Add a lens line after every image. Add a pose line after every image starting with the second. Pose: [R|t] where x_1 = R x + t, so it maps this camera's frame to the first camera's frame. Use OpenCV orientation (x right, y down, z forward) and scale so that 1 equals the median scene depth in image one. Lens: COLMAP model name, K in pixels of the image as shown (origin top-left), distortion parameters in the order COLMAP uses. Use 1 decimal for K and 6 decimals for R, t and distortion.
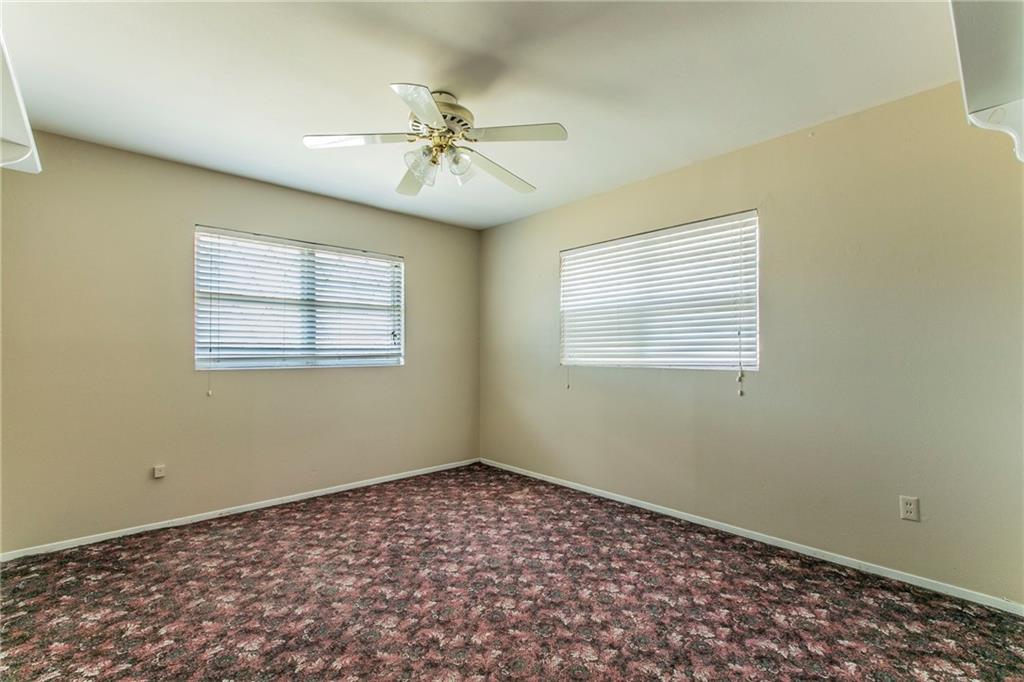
lens RADIAL K [[462.3, 0, 512.2], [0, 462.3, 352.2], [0, 0, 1]] dist [0.000685, 0.000025]
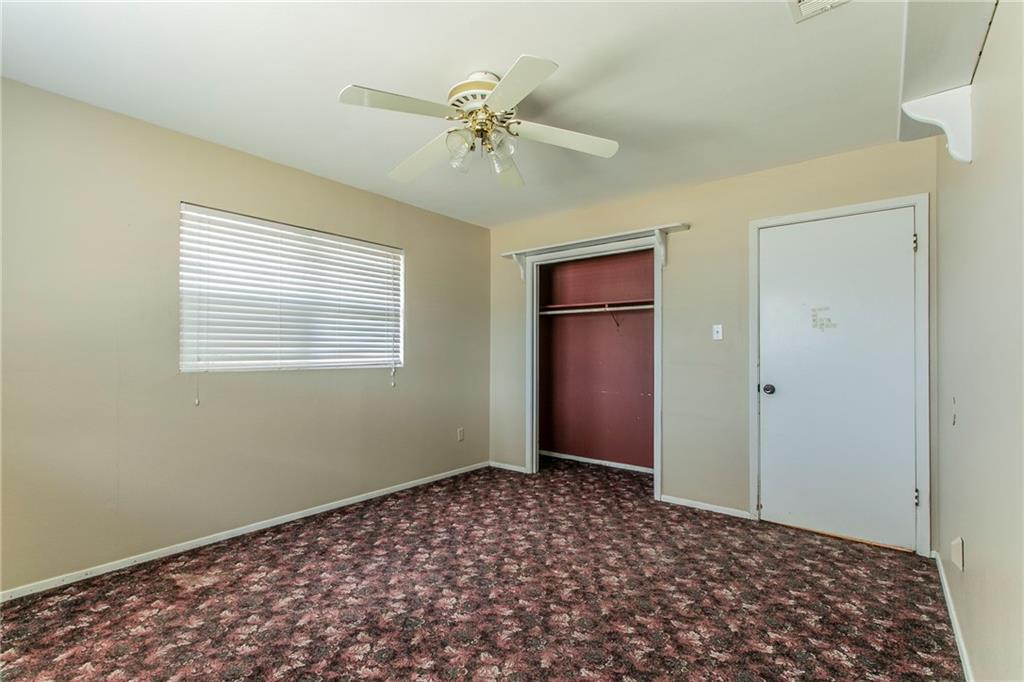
lens RADIAL K [[462.3, 0, 512.2], [0, 462.3, 352.2], [0, 0, 1]] dist [0.000685, 0.000025]
pose [[-0.152134, 0.001227, 0.988359, -0.886934], [-0.003718, 0.999991, -0.001814, -0.002291], [-0.988353, -0.003950, -0.152128, 0.889391]]
